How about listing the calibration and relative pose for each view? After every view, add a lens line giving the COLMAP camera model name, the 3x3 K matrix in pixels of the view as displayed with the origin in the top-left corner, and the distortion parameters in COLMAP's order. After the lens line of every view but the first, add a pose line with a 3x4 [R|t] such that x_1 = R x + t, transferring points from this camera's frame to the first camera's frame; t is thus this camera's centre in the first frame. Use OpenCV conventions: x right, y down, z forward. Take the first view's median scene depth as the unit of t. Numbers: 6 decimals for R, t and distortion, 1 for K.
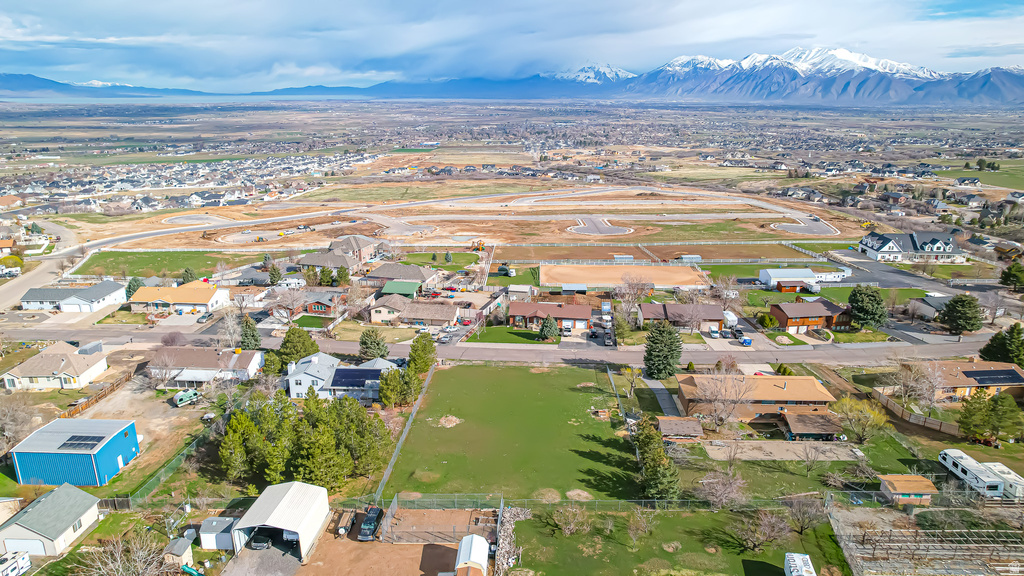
lens RADIAL K [[654.1, 0, 513.6], [0, 654.1, 293.1], [0, 0, 1]] dist [-0.076911, 0.067281]
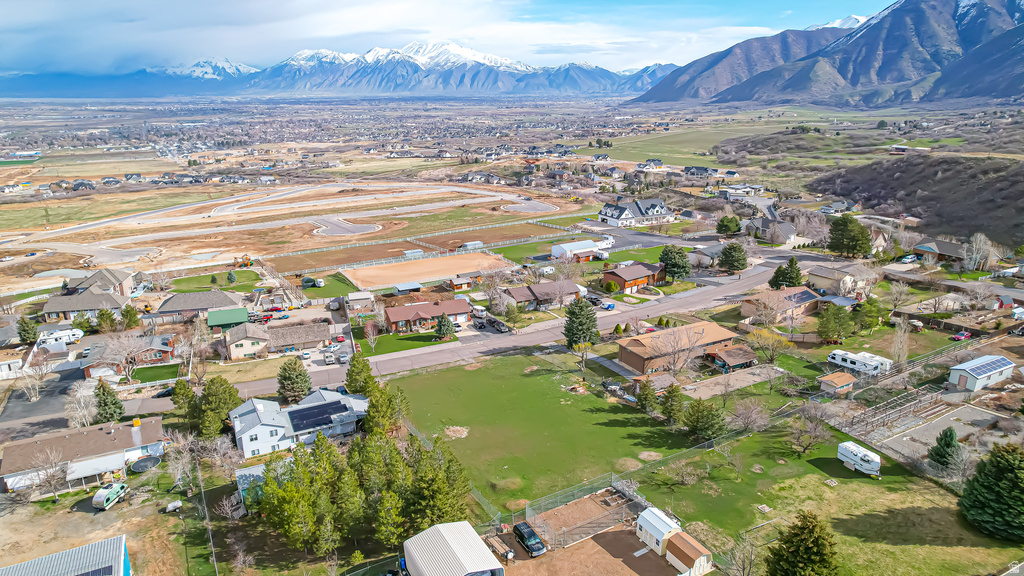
lens RADIAL K [[654.1, 0, 513.6], [0, 654.1, 293.1], [0, 0, 1]] dist [-0.076911, 0.067281]
pose [[0.859915, -0.157326, 0.485587, -0.284375], [0.153279, 0.987000, 0.048340, -0.024725], [-0.486880, 0.032862, 0.872851, 0.066426]]
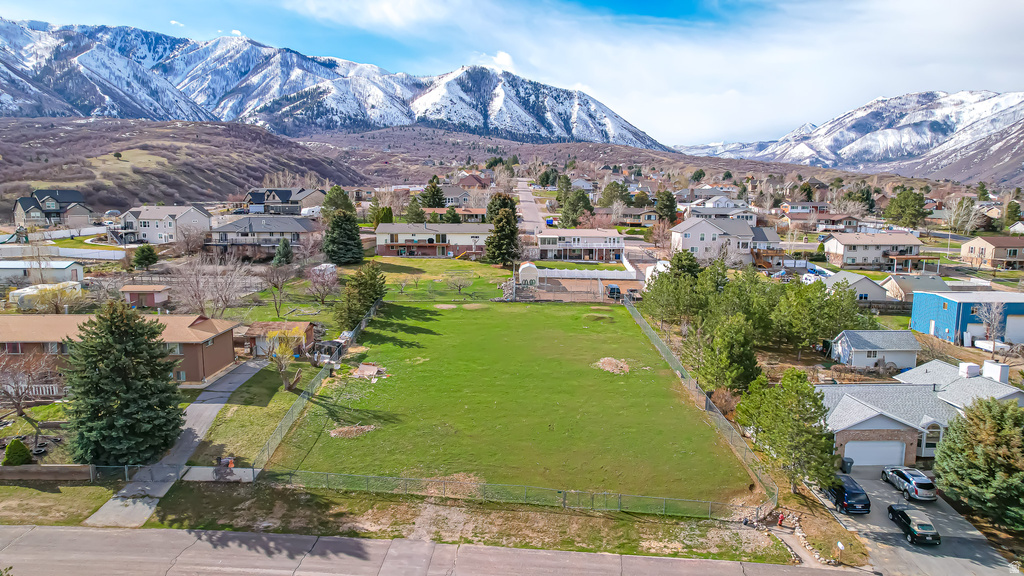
lens RADIAL K [[655.8, 0, 513.4], [0, 655.8, 289.8], [0, 0, 1]] dist [-0.079113, 0.070151]
pose [[-0.998841, -0.006533, -0.047677, 0.018703], [-0.026289, 0.903919, 0.426895, -0.087931], [0.040307, 0.427654, -0.903043, 0.949614]]
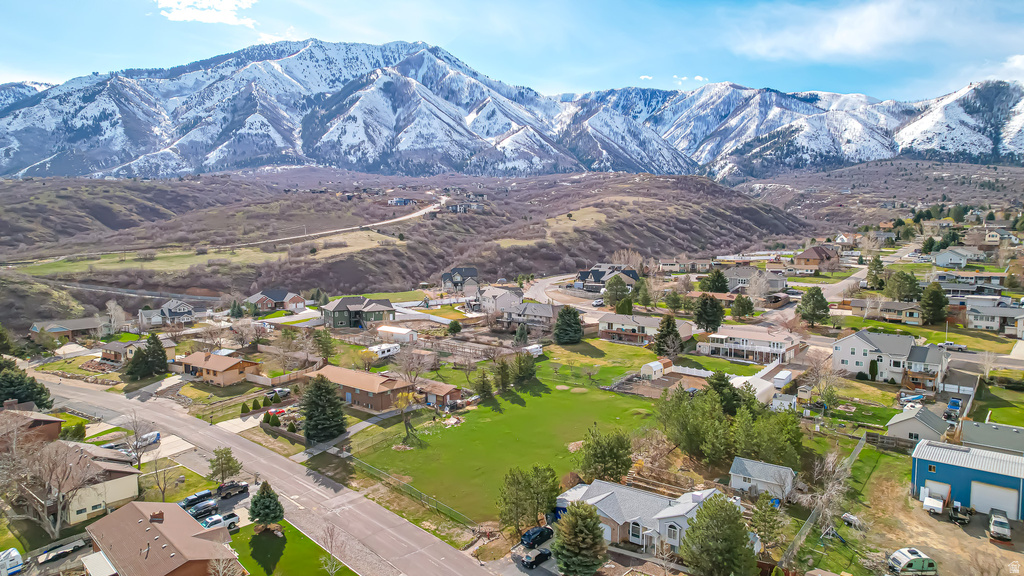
lens RADIAL K [[654.1, 0, 513.6], [0, 654.1, 293.1], [0, 0, 1]] dist [-0.076911, 0.067281]
pose [[-0.791255, -0.065825, 0.607934, -0.372179], [0.175352, 0.928009, 0.328711, -0.222072], [-0.585805, 0.366696, -0.722749, 1.036406]]
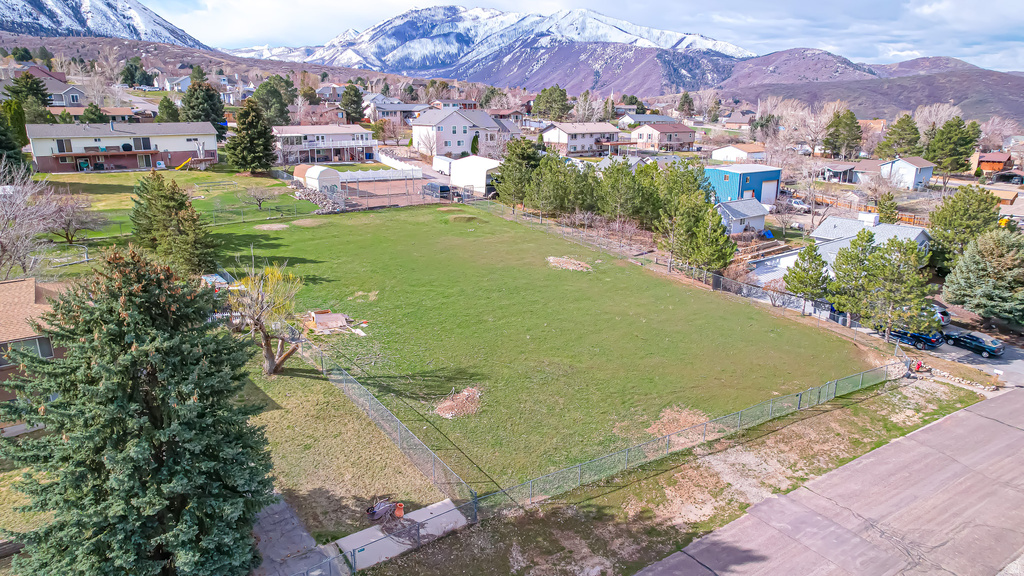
lens RADIAL K [[655.8, 0, 513.4], [0, 655.8, 289.8], [0, 0, 1]] dist [-0.079113, 0.070151]
pose [[-0.765587, 0.163959, -0.622088, 0.183379], [-0.200251, 0.858205, 0.472634, -0.027965], [0.611372, 0.486416, -0.624198, 0.823333]]
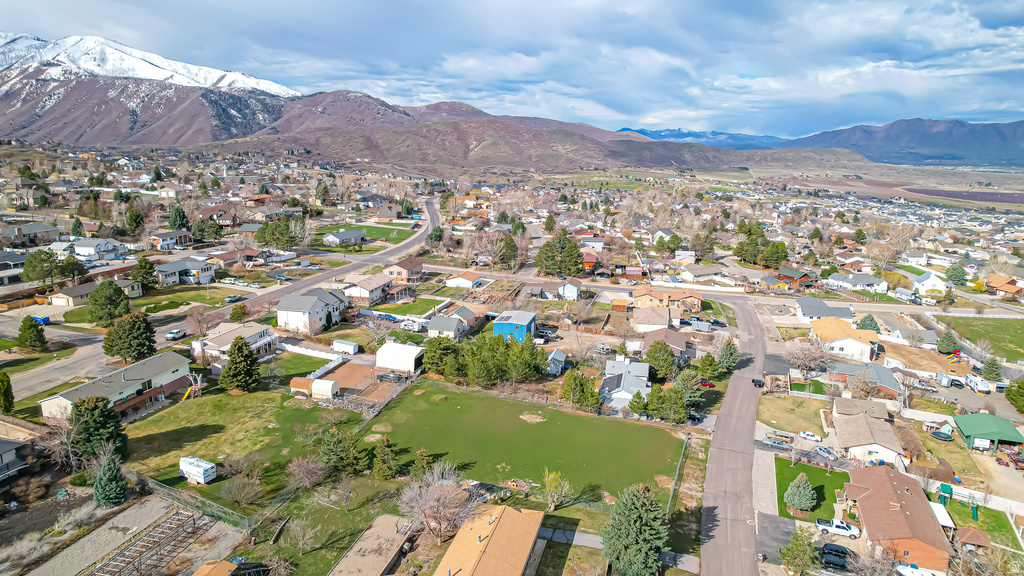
lens RADIAL K [[657.4, 0, 513.5], [0, 657.4, 287.8], [0, 0, 1]] dist [-0.084528, 0.076875]
pose [[-0.214087, 0.207392, -0.954545, 0.595863], [-0.292814, 0.918638, 0.265264, -0.193525], [0.931894, 0.336293, -0.135941, 0.644325]]
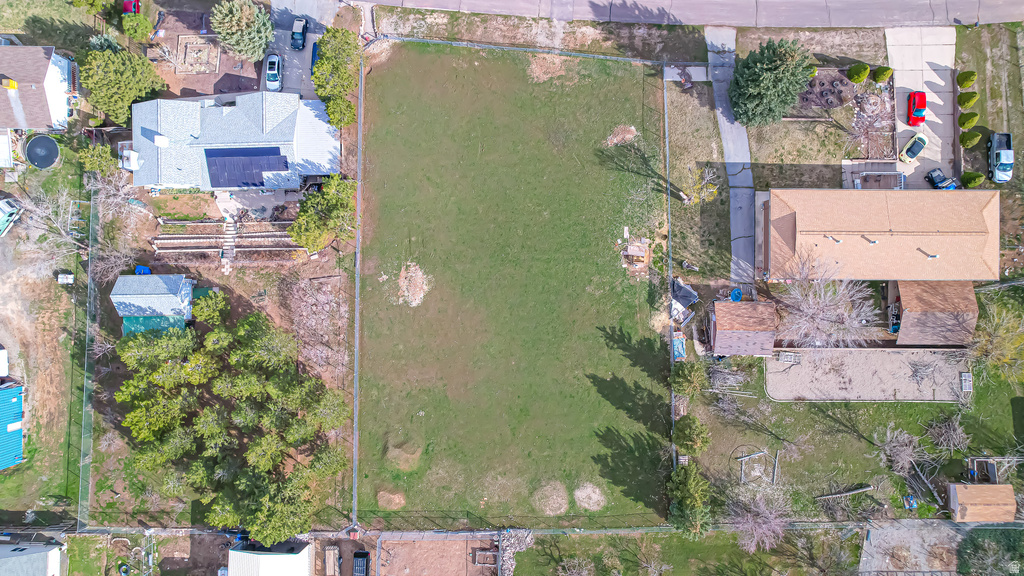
lens RADIAL K [[654.1, 0, 513.6], [0, 654.1, 293.1], [0, 0, 1]] dist [-0.076911, 0.067281]
pose [[0.999449, -0.028524, -0.016979, 0.011191], [0.024562, 0.291417, 0.956281, -0.279067], [-0.022329, -0.956171, 0.291957, 0.484437]]
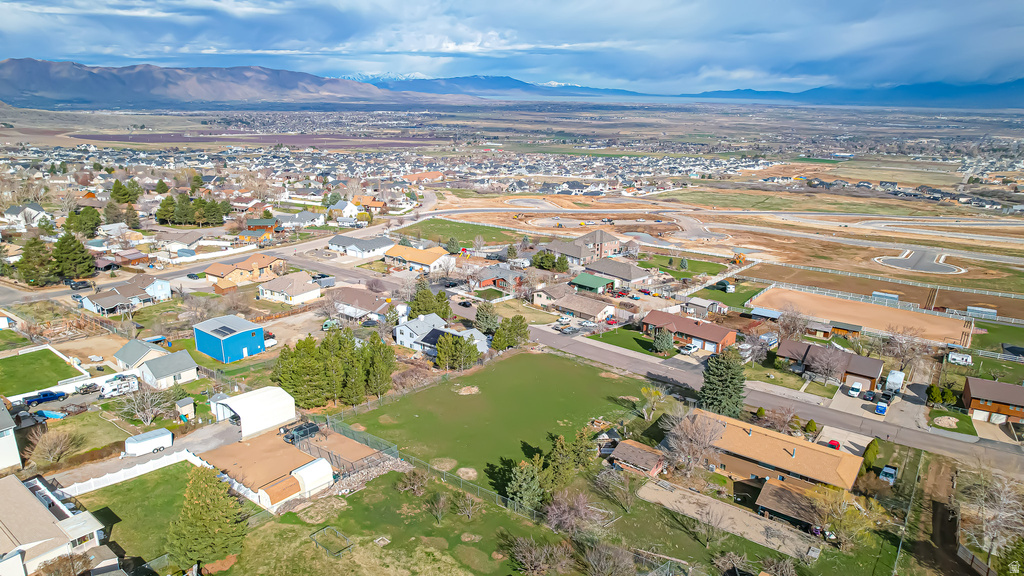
lens RADIAL K [[654.1, 0, 513.6], [0, 654.1, 293.1], [0, 0, 1]] dist [-0.076911, 0.067281]
pose [[0.817800, 0.175049, -0.548234, 0.332044], [-0.177405, 0.982907, 0.049204, -0.020502], [0.547476, 0.057020, 0.834876, 0.067176]]
